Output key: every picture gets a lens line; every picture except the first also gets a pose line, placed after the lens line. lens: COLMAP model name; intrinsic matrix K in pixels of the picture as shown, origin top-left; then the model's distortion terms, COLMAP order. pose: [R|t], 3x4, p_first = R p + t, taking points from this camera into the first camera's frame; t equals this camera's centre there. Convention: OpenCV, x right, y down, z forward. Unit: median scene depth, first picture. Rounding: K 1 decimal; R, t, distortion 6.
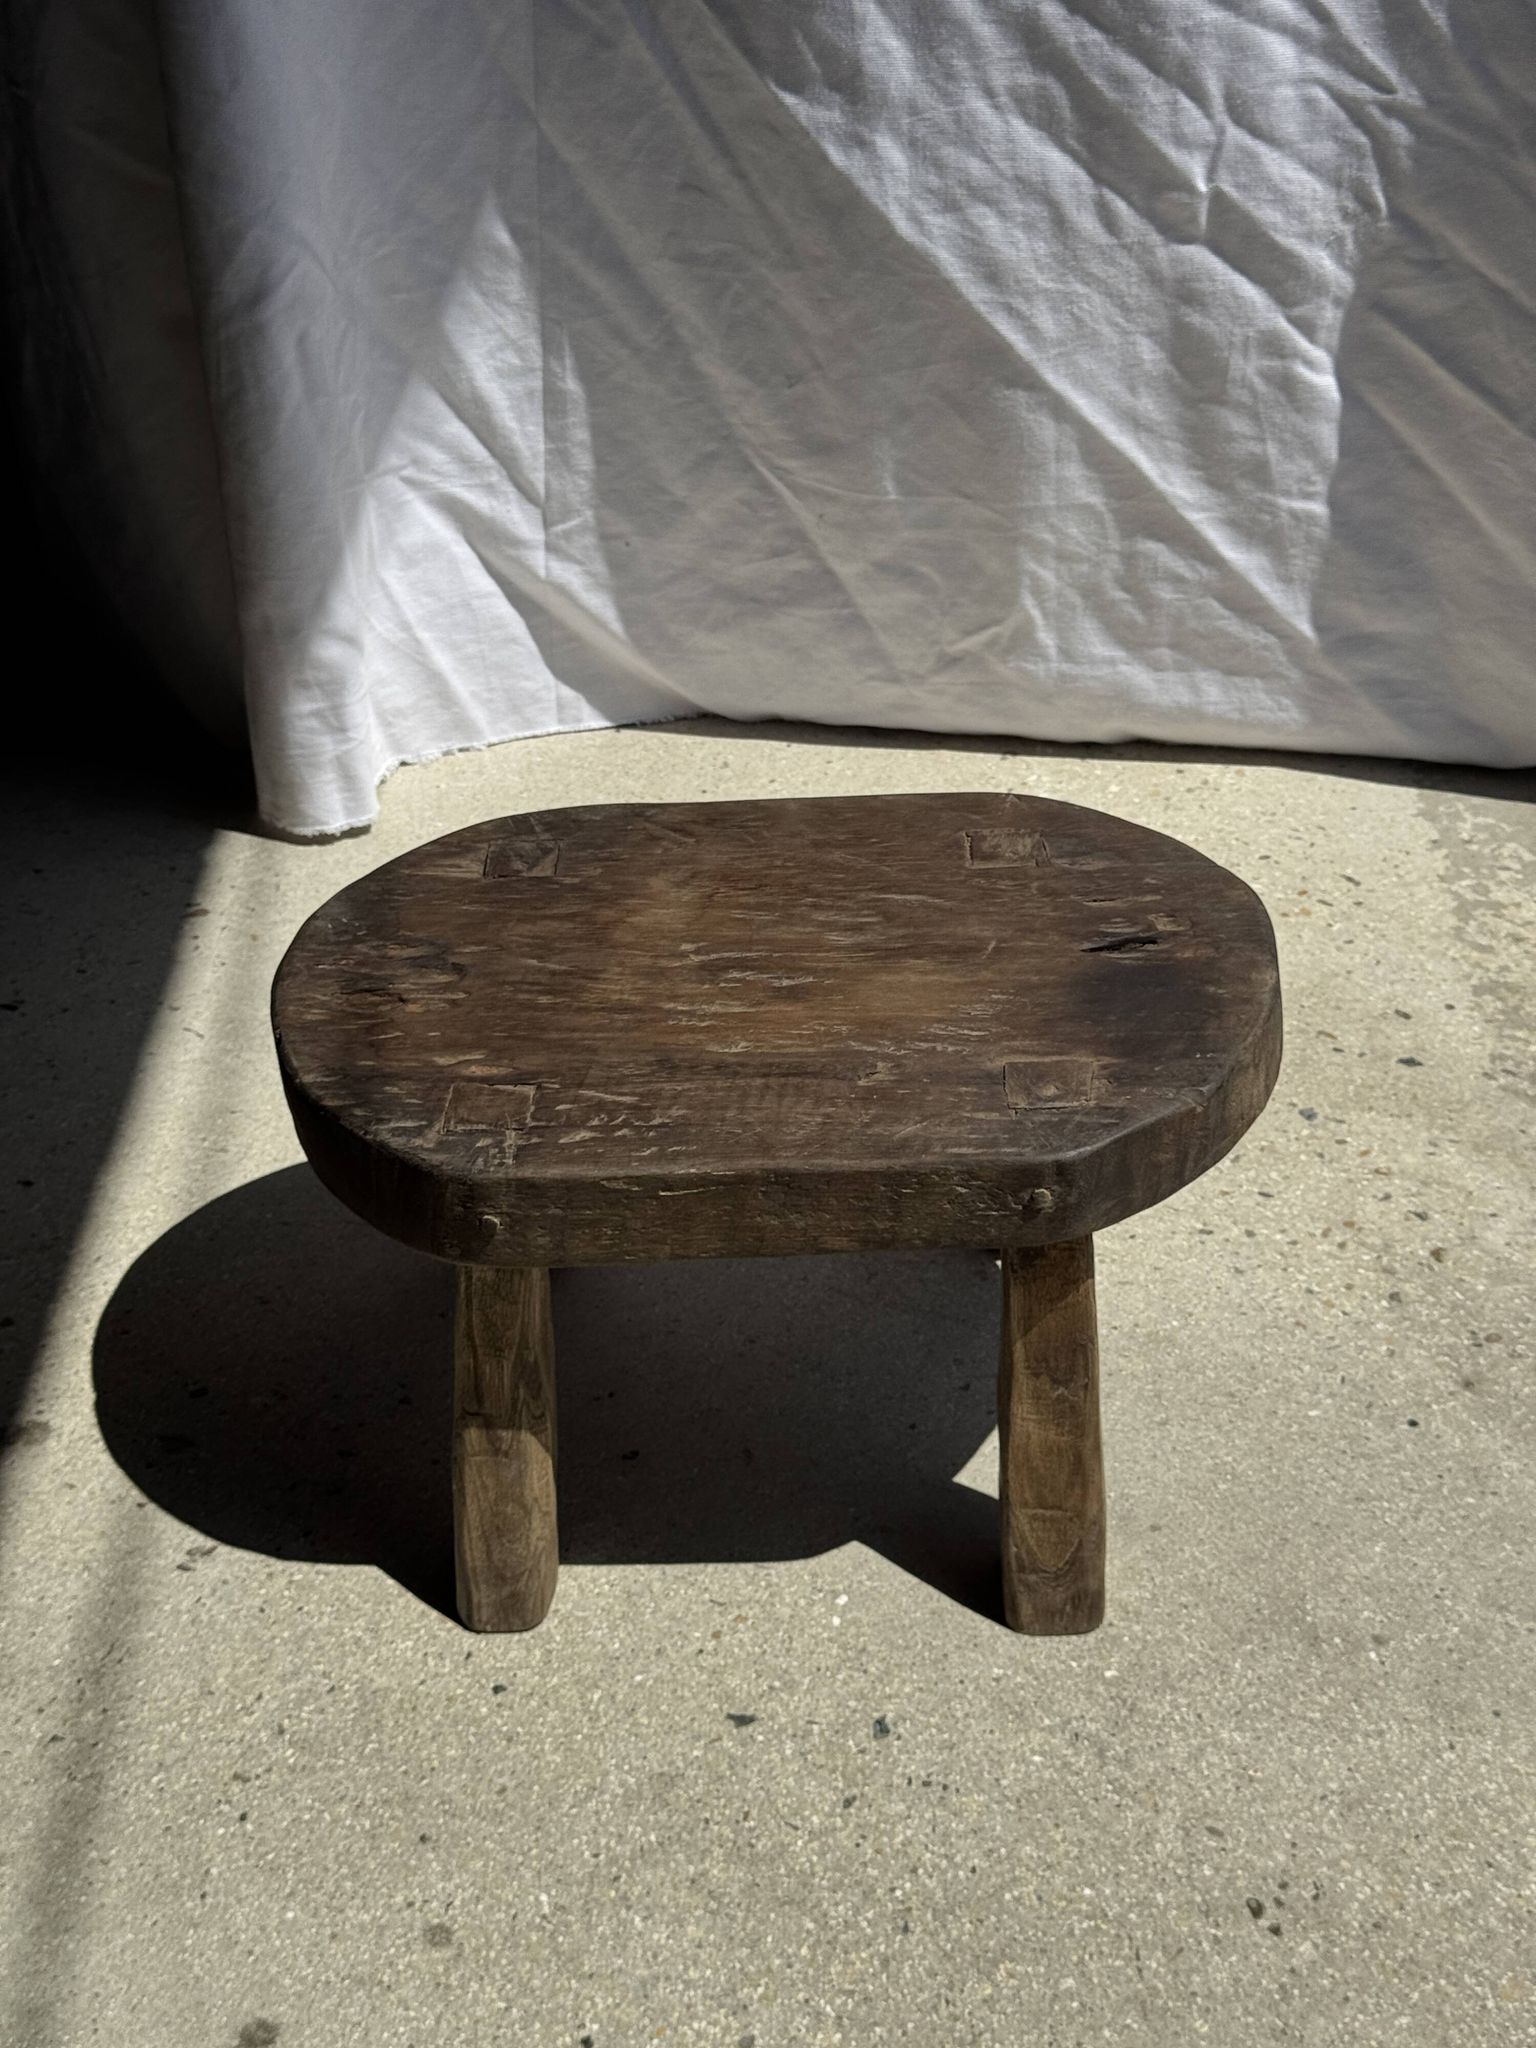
lens RADIAL K [[2845.0, 0, 798.6], [0, 2845.0, 987.8], [0, 0, 1]] dist [0.189057, -0.410518]
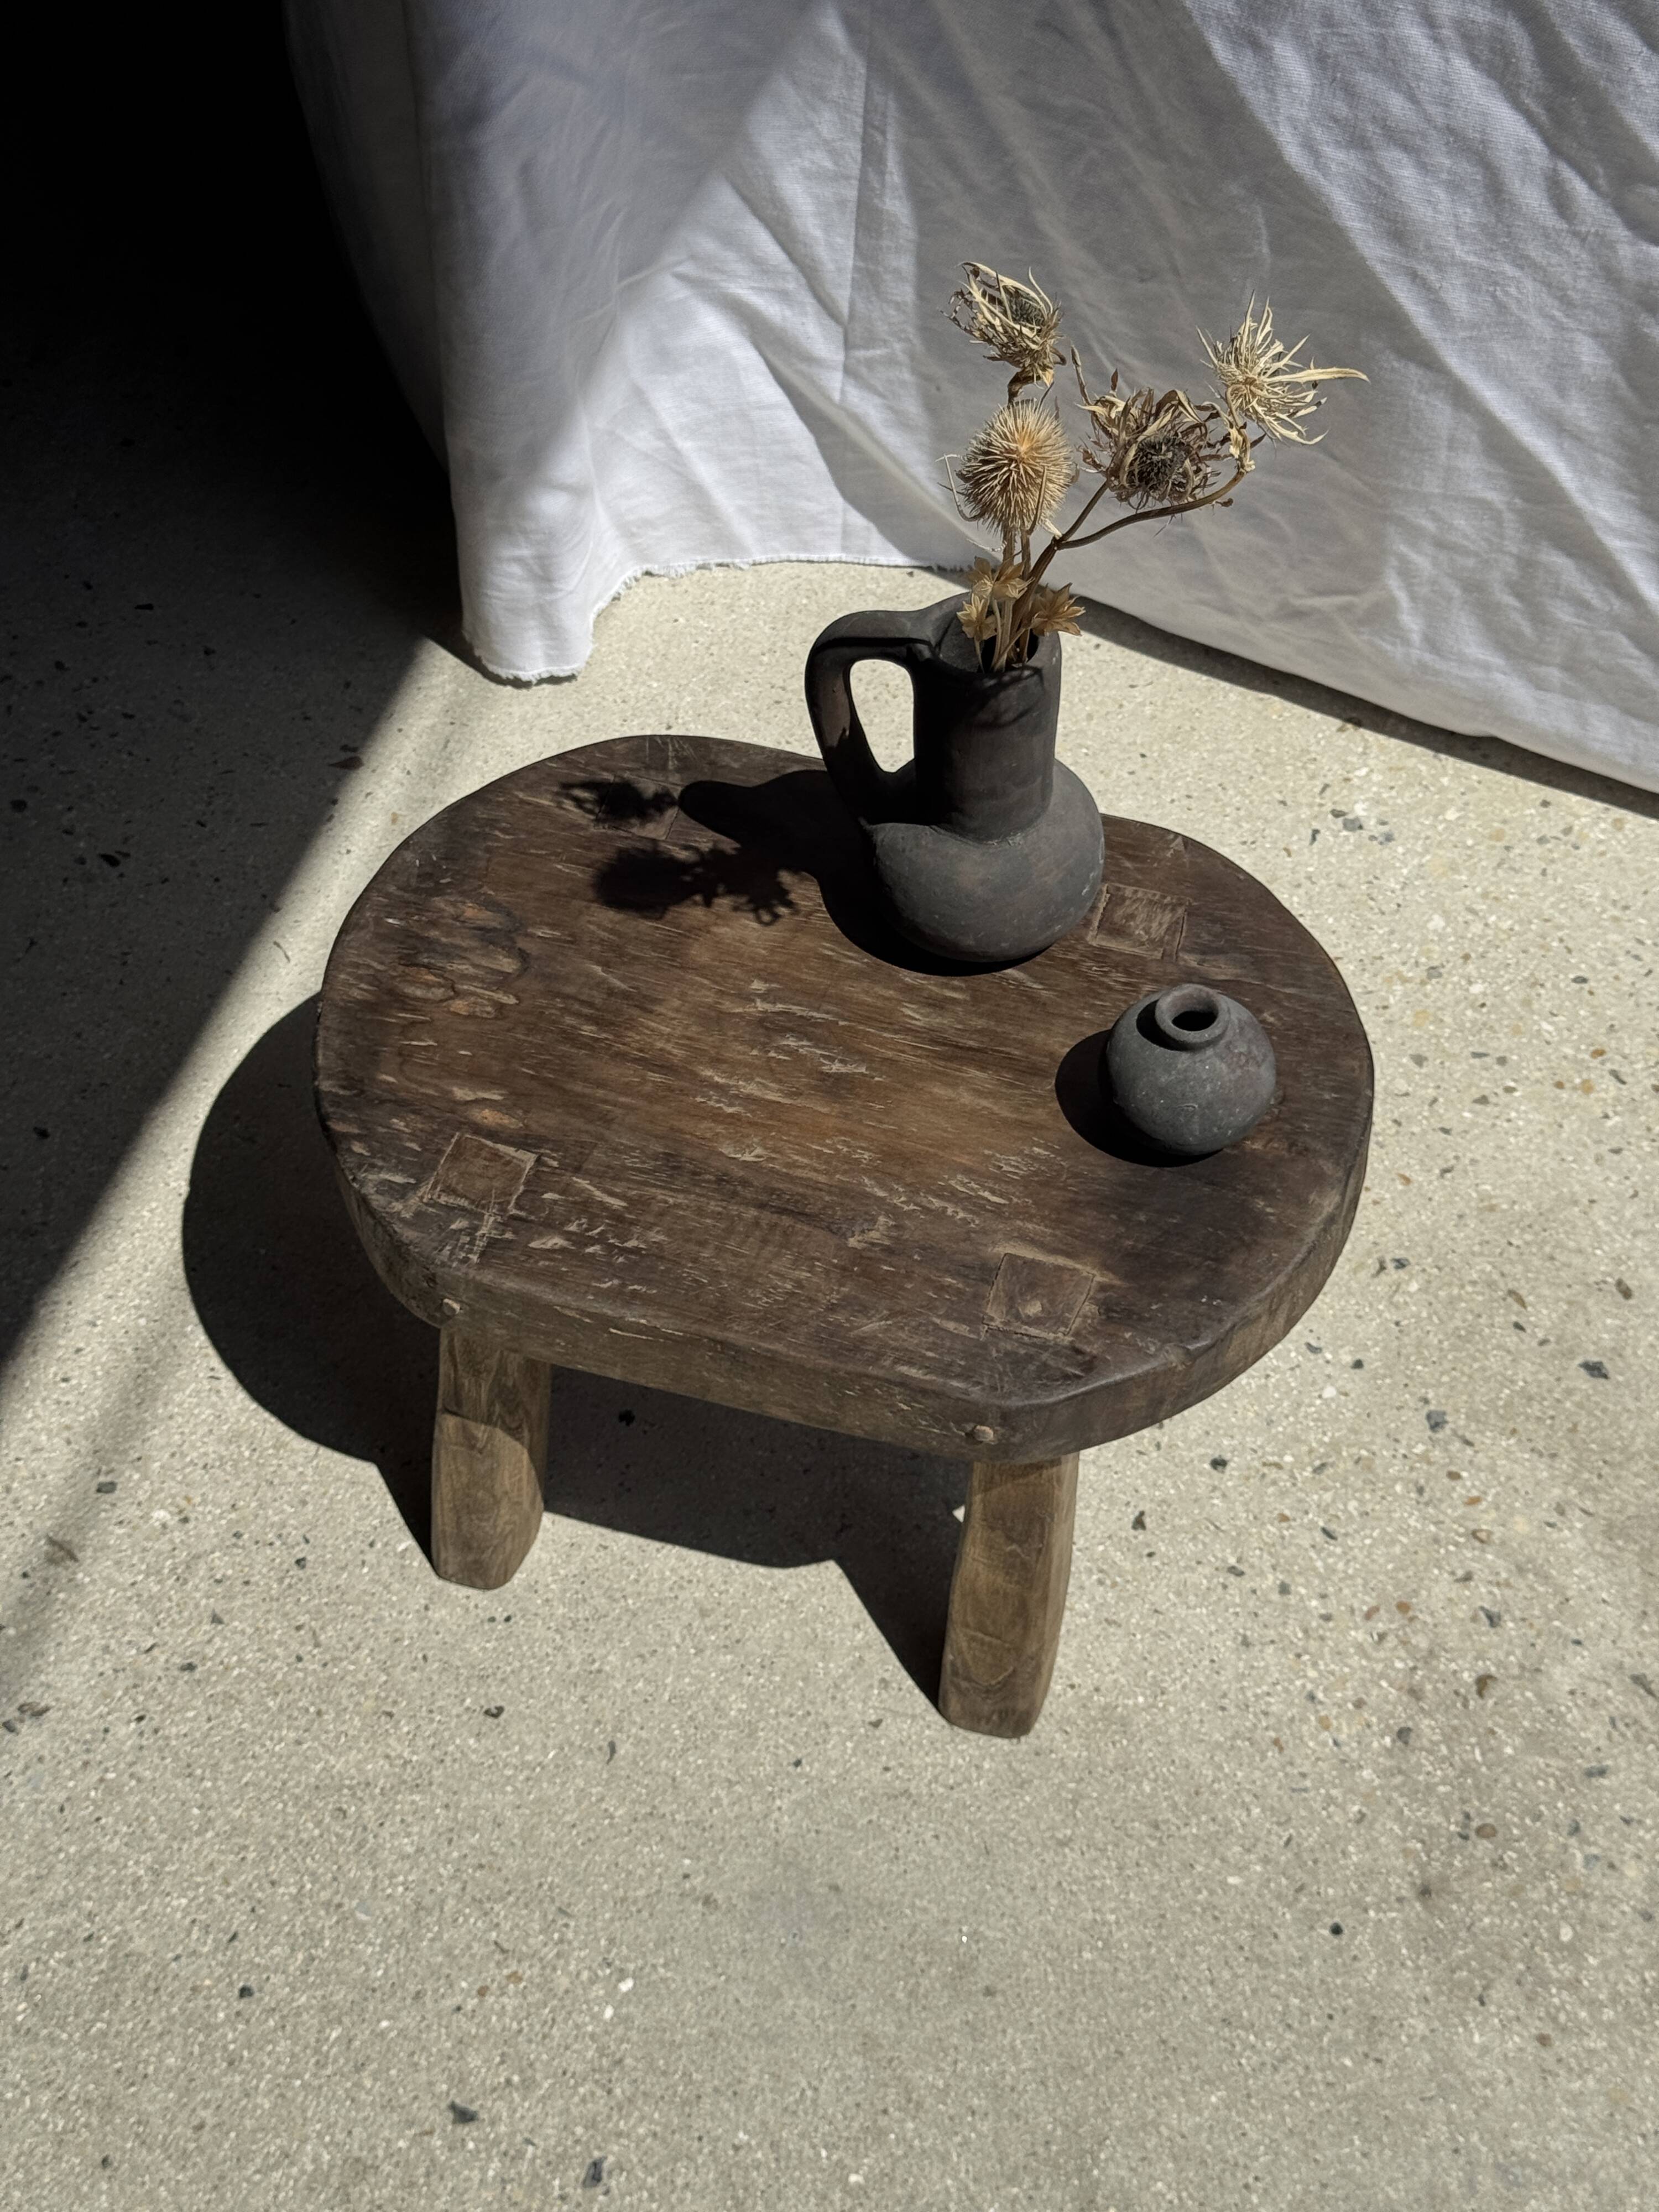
lens RADIAL K [[3096.7, 0, 838.5], [0, 3096.7, 1064.4], [0, 0, 1]] dist [0.170660, -0.377345]
pose [[0.948771, 0.260604, -0.178660, 0.143219], [-0.184675, 0.916180, 0.355681, -0.338311], [0.256377, -0.304466, 0.917372, 0.133533]]
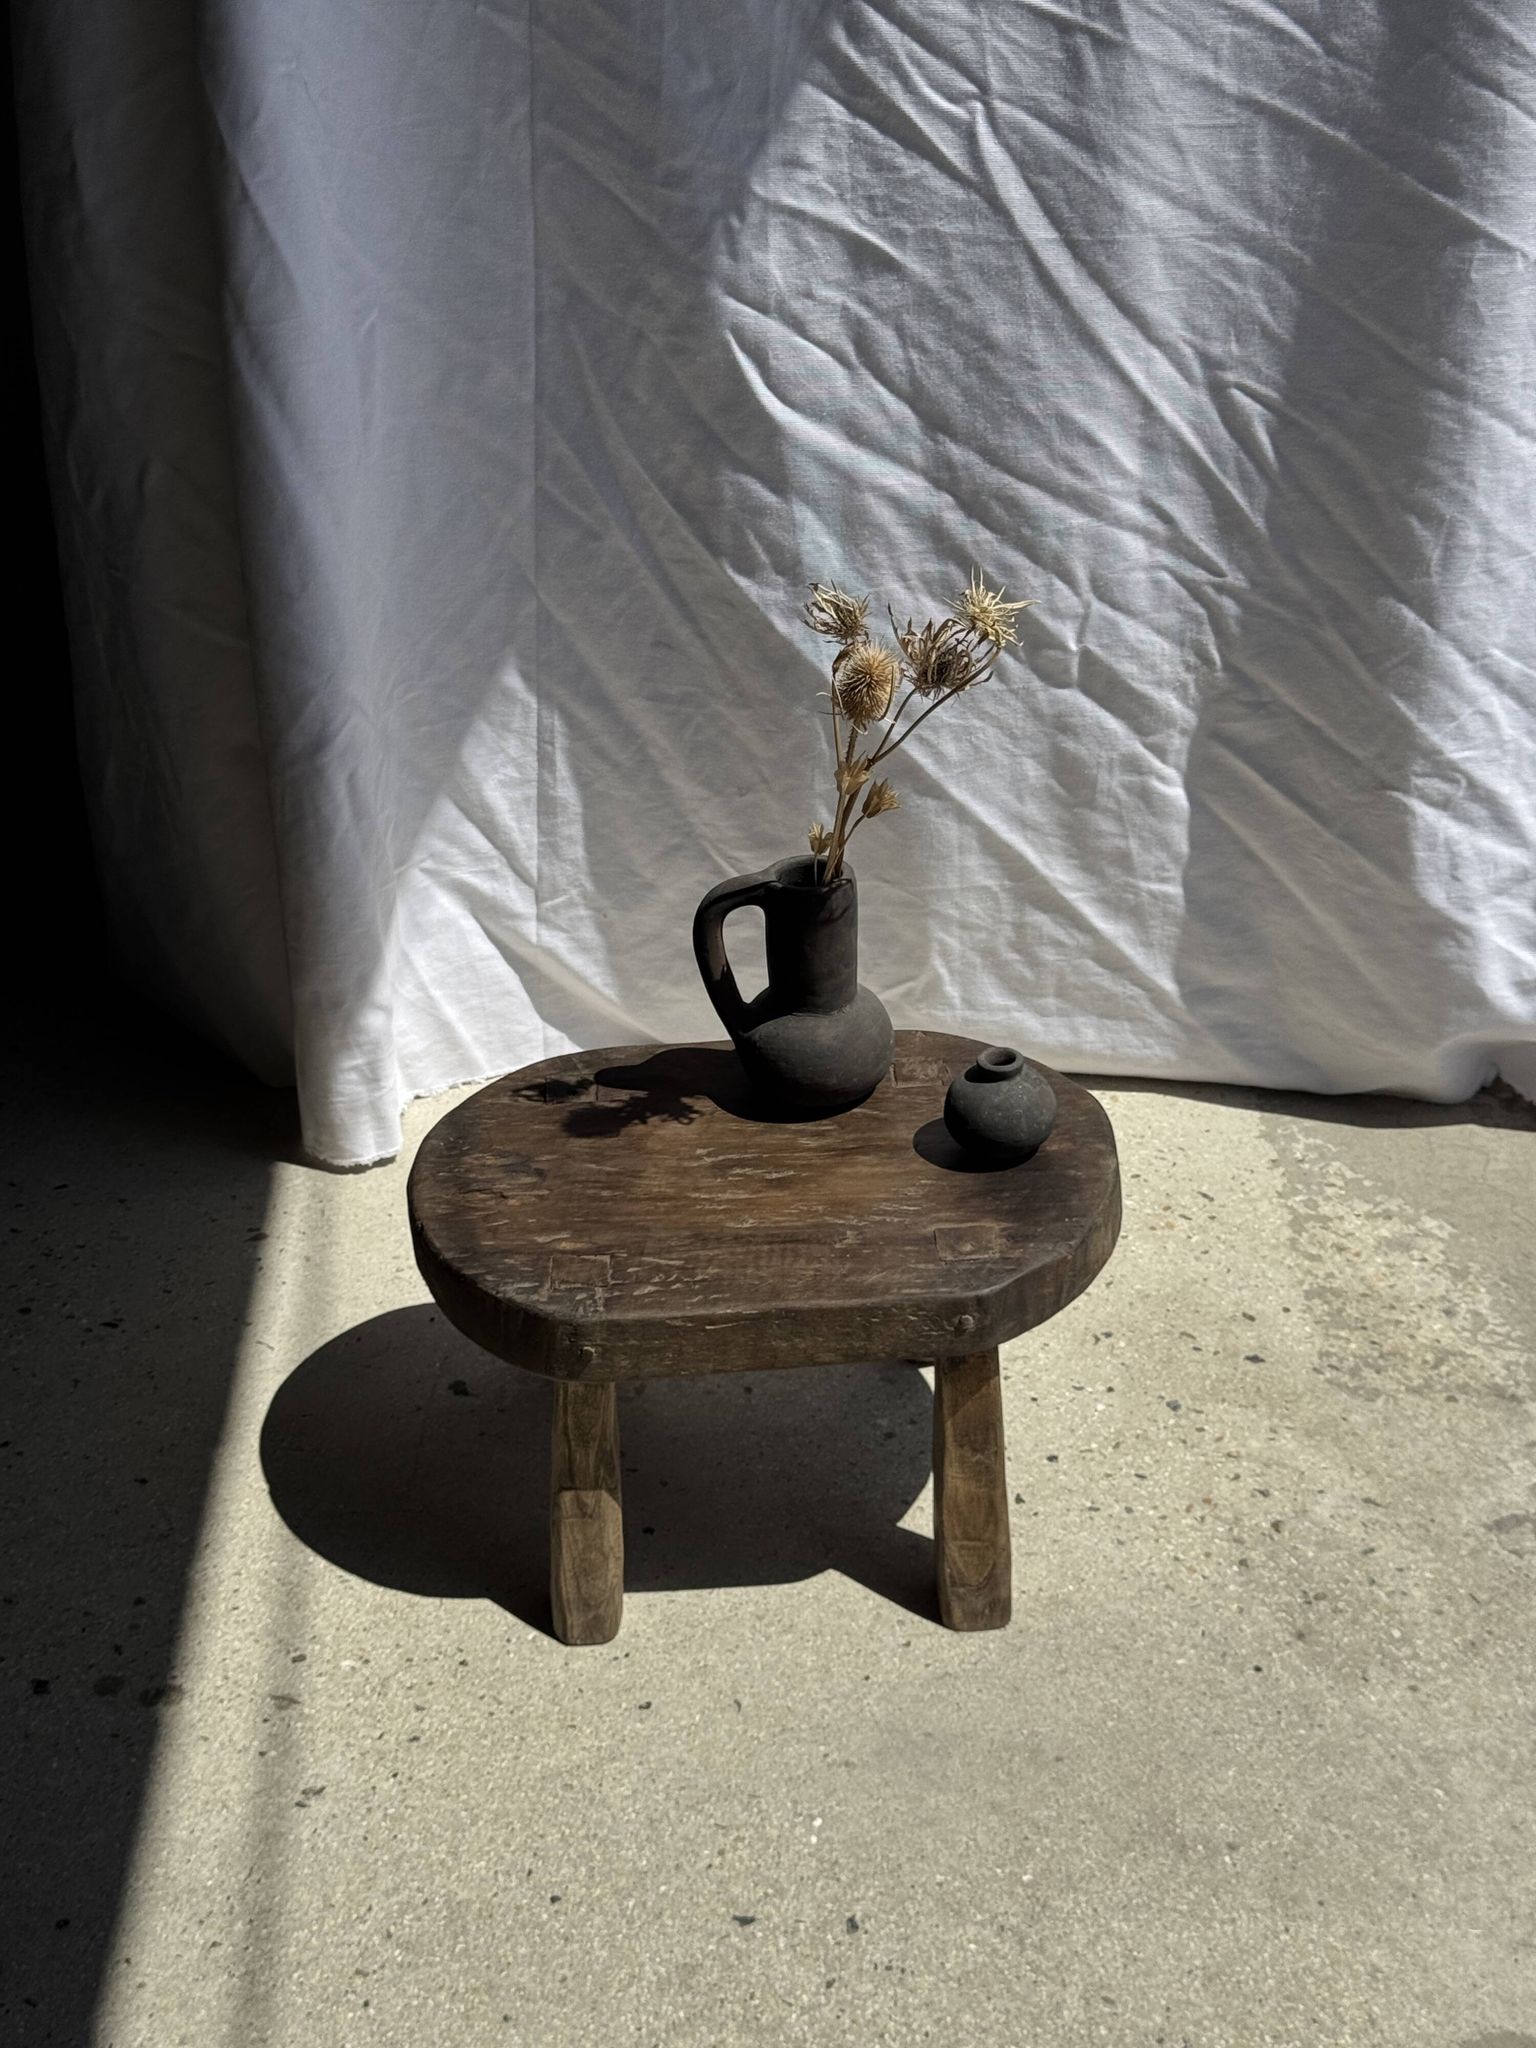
lens RADIAL K [[2844.3, 0, 773.6], [0, 2844.3, 1002.8], [0, 0, 1]] dist [0.177229, -0.397214]
pose [[0.999391, -0.008533, 0.033843, -0.034754], [0.010074, 0.998909, -0.045602, -0.073208], [-0.033417, 0.045915, 0.998386, -0.234242]]
